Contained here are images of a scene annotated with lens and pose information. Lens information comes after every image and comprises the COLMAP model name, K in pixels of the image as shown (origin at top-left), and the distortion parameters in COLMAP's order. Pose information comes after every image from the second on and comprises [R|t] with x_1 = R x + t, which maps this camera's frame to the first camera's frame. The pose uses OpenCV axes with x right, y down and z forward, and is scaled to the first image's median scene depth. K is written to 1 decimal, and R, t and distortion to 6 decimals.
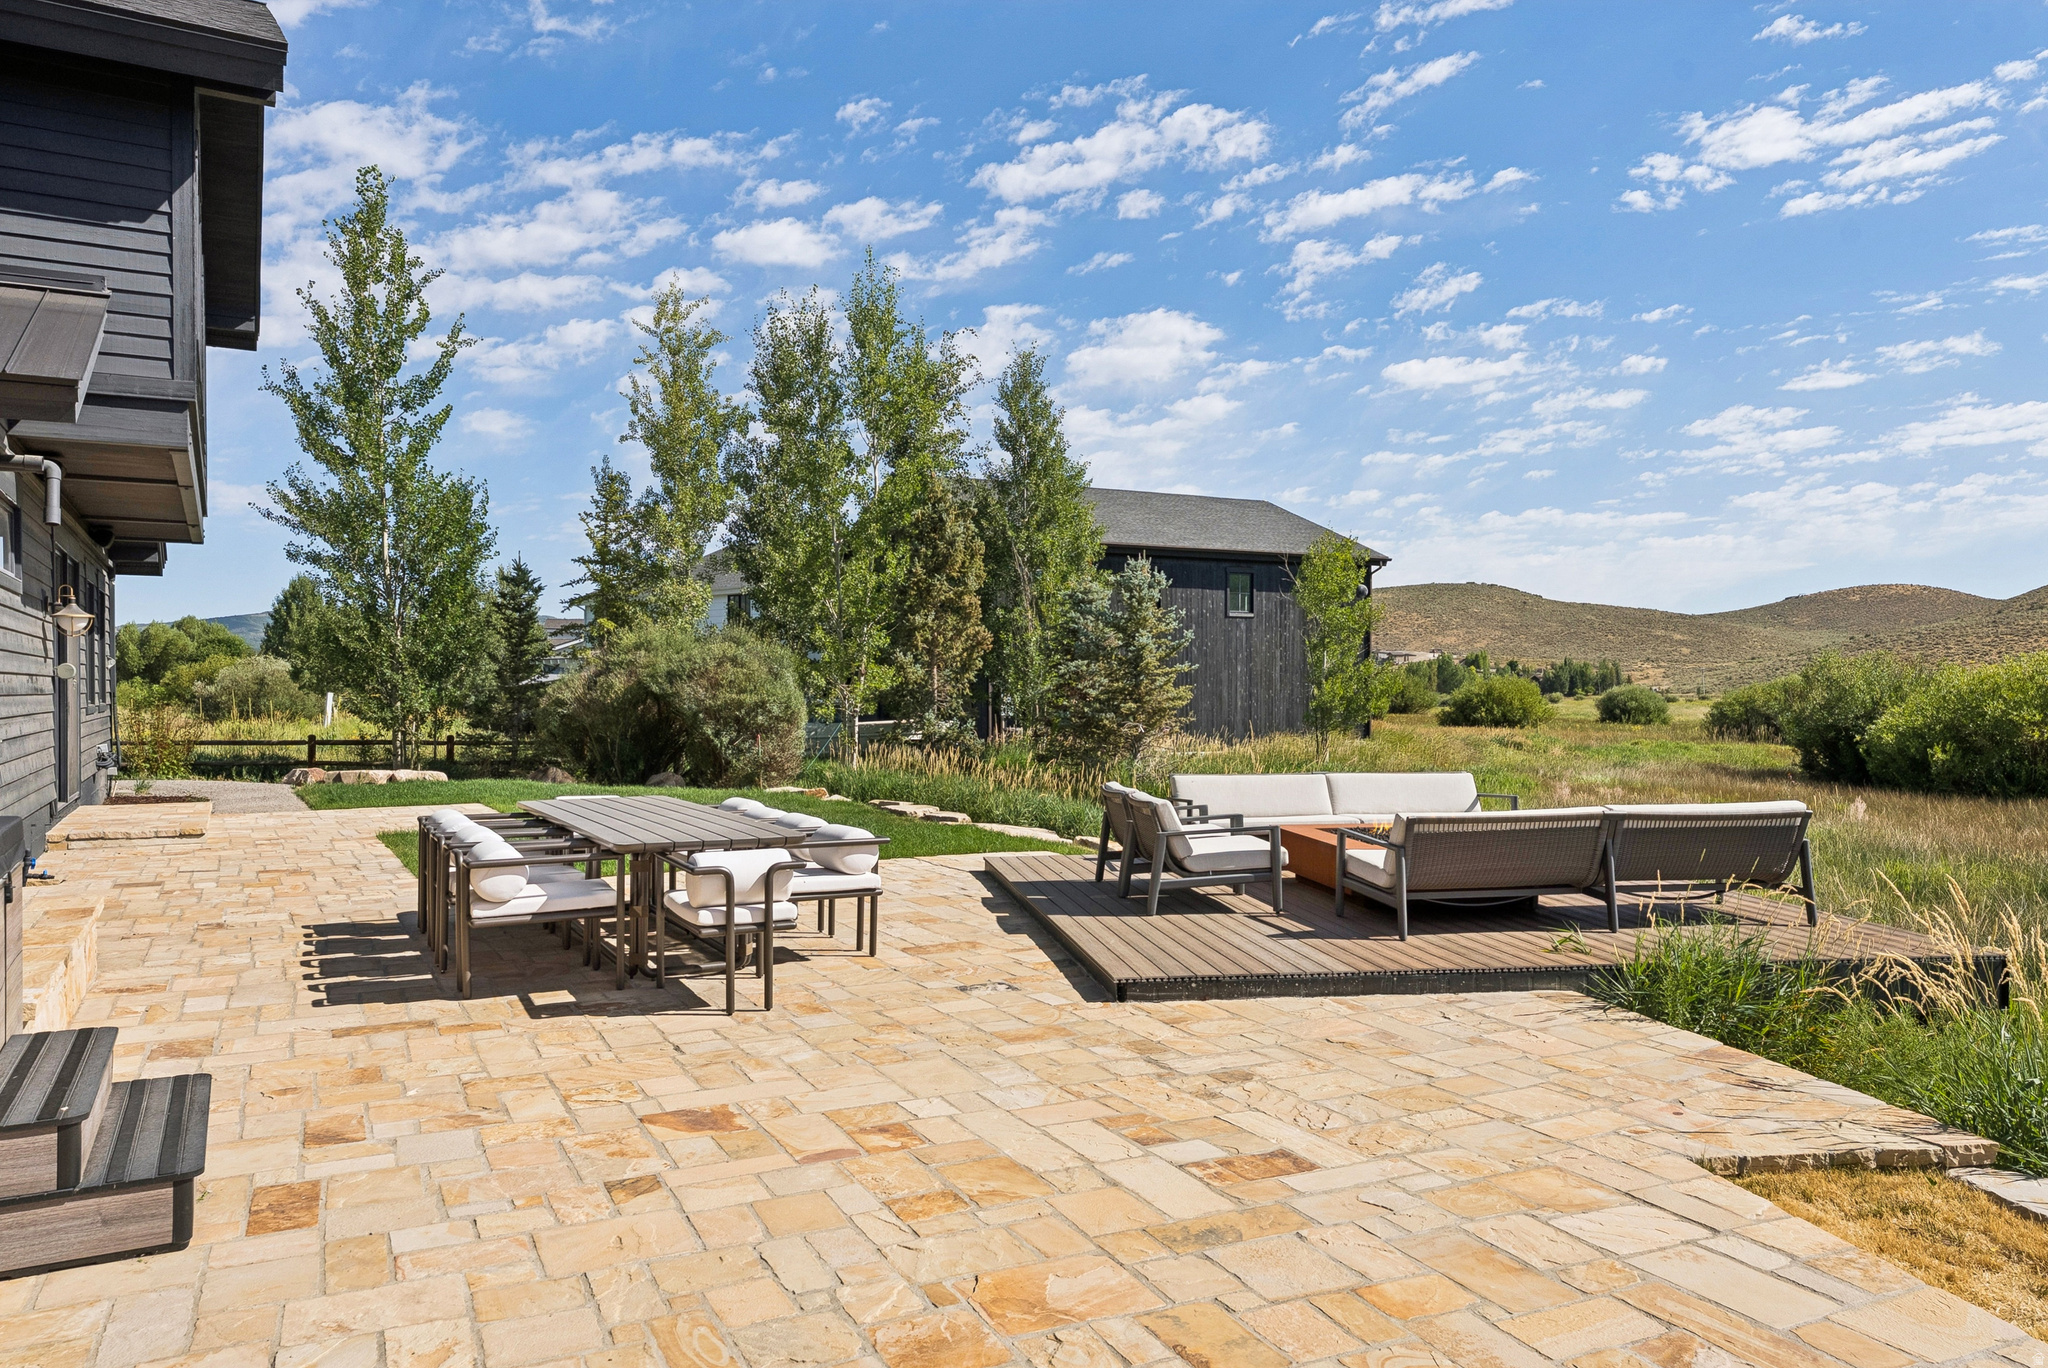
lens RADIAL K [[1327.5, 0, 1020.3], [0, 1327.5, 789.3], [0, 0, 1]] dist [0.028126, -0.004631]
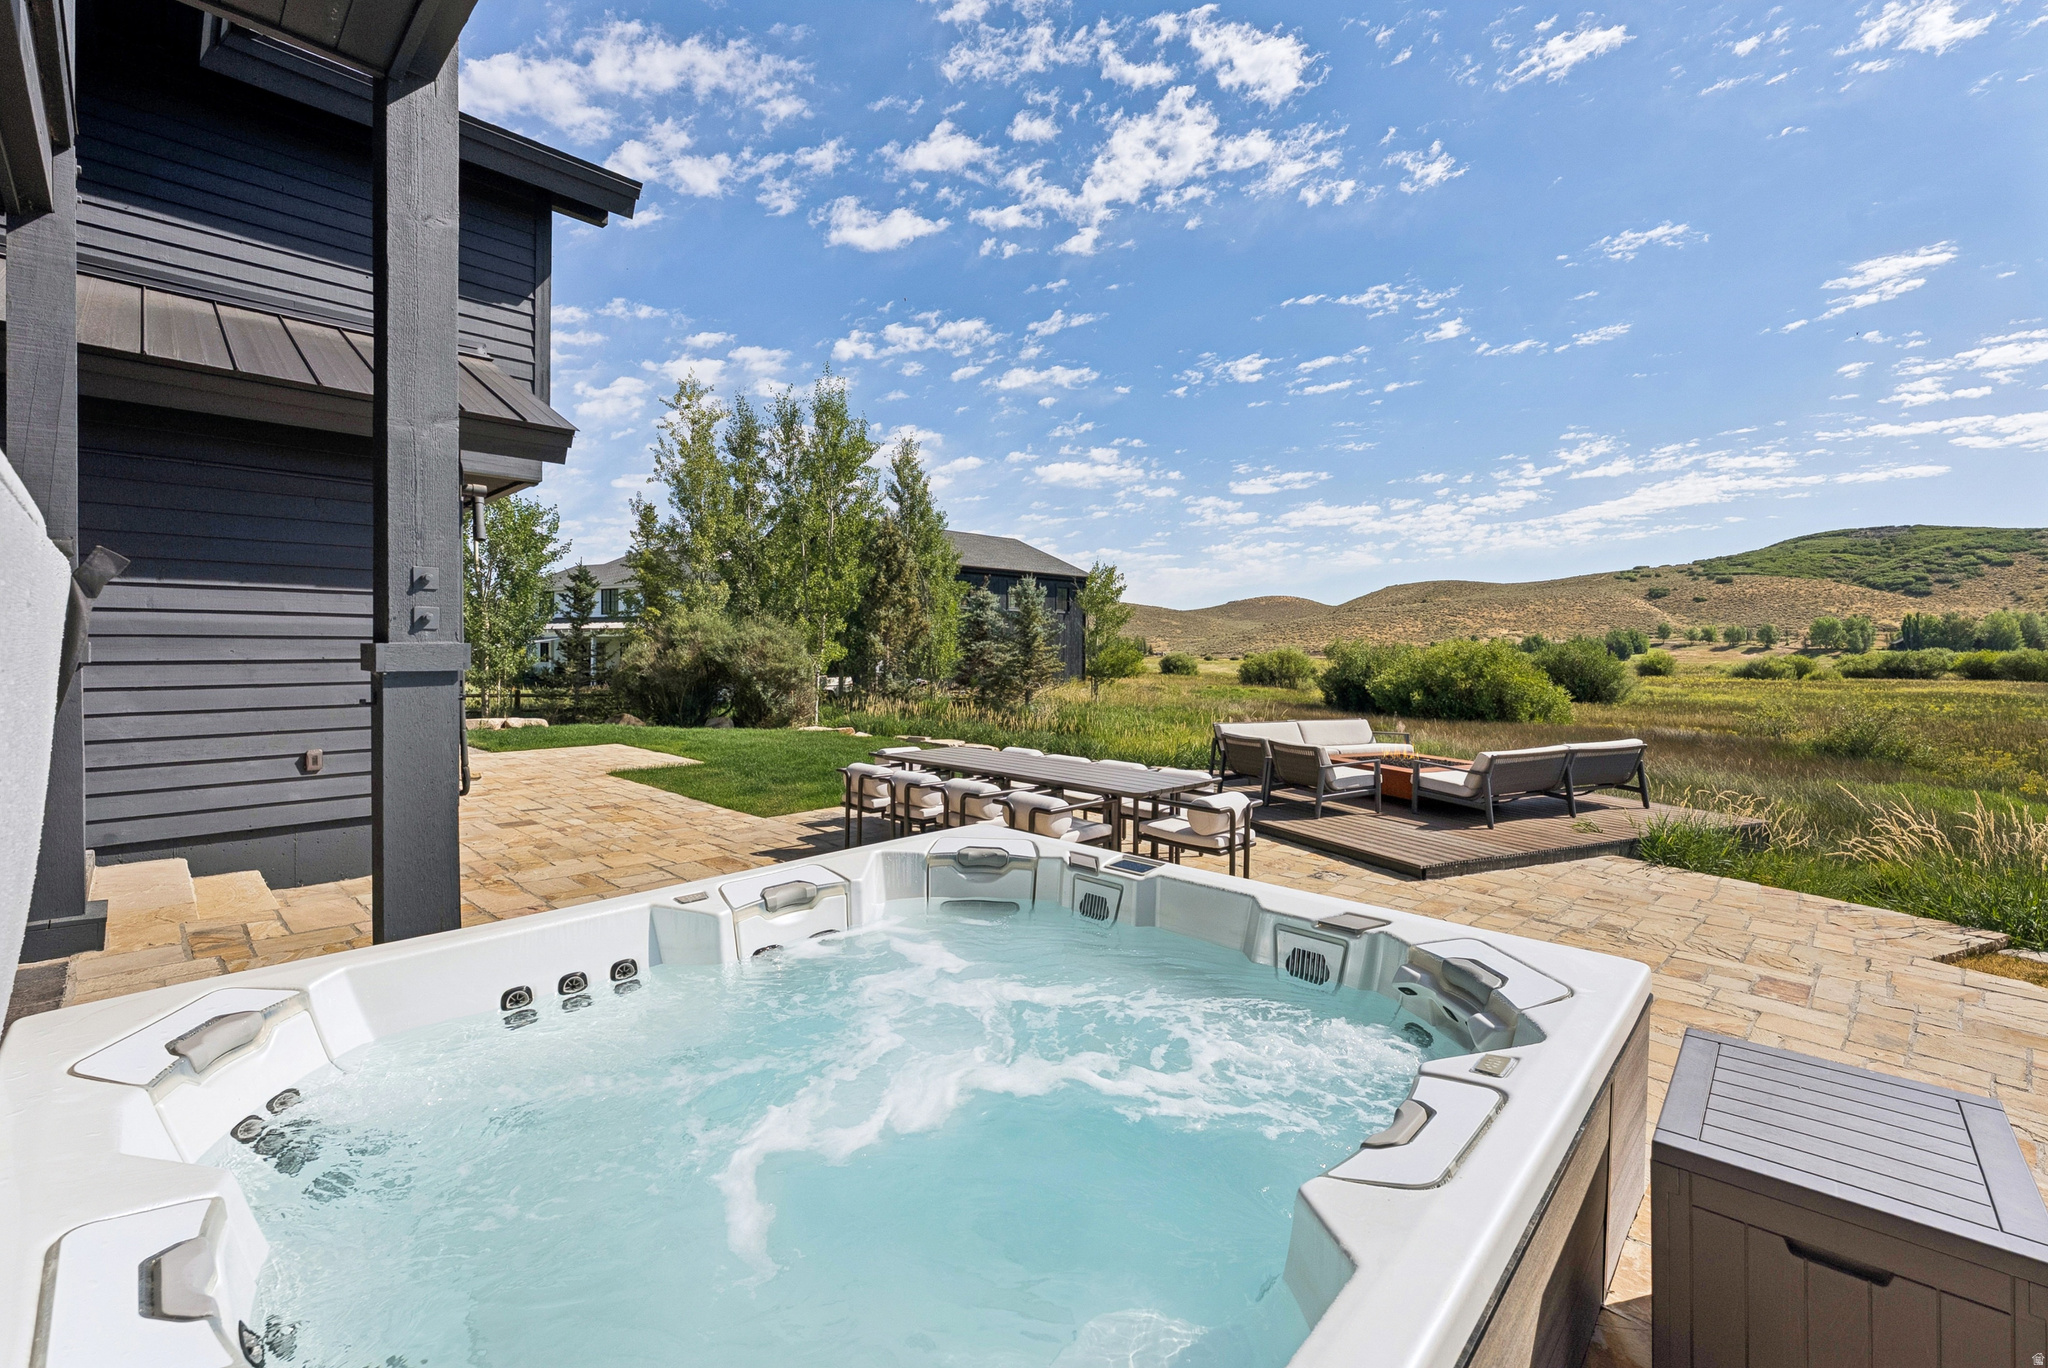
lens RADIAL K [[820.6, 0, 1025.0], [0, 820.6, 716.4], [0, 0, 1]] dist [0.001591, 0.000966]
pose [[0.958850, -0.014913, 0.283520, -0.411963], [0.013068, 0.999879, 0.008398, -0.033329], [-0.283611, -0.004347, 0.958929, 0.120462]]
